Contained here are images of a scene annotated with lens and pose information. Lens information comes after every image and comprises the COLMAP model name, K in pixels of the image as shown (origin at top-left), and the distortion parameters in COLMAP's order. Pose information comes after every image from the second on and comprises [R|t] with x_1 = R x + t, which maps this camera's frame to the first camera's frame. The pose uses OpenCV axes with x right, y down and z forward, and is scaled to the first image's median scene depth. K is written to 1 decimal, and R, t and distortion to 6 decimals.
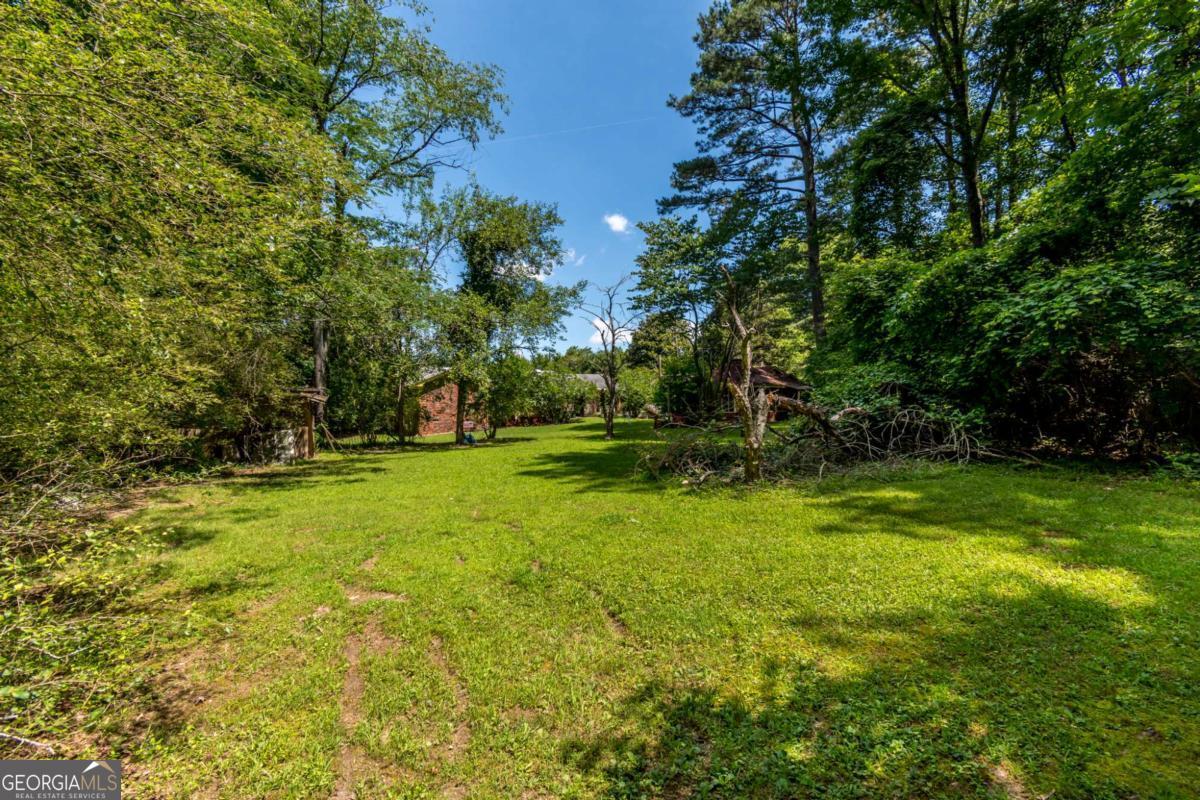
lens RADIAL K [[525.6, 0, 600.3], [0, 525.6, 399.6], [0, 0, 1]] dist [0.002534, 0.000156]
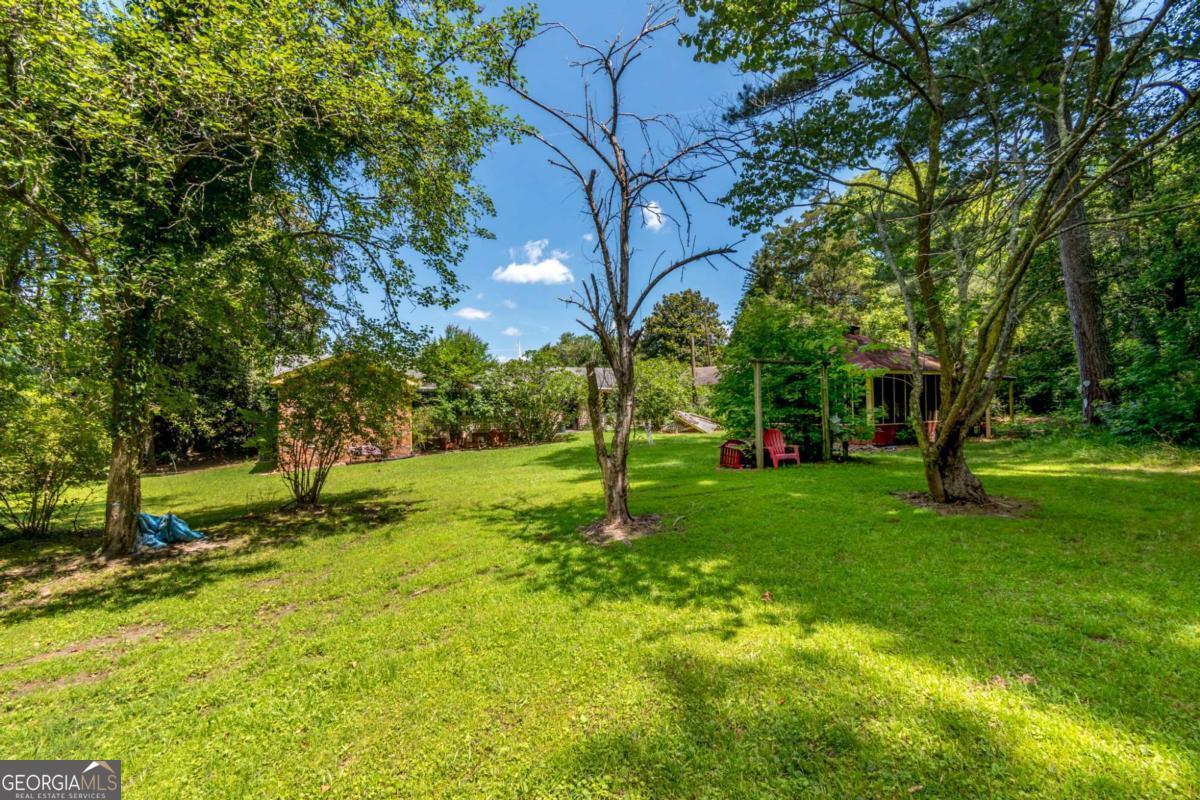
lens RADIAL K [[525.6, 0, 600.2], [0, 525.6, 398.5], [0, 0, 1]] dist [0.002534, 0.000156]
pose [[0.999784, -0.014251, -0.015142, 0.006520], [0.014061, 0.999822, -0.012594, 0.001496], [0.015318, 0.012378, 0.999806, 0.342640]]
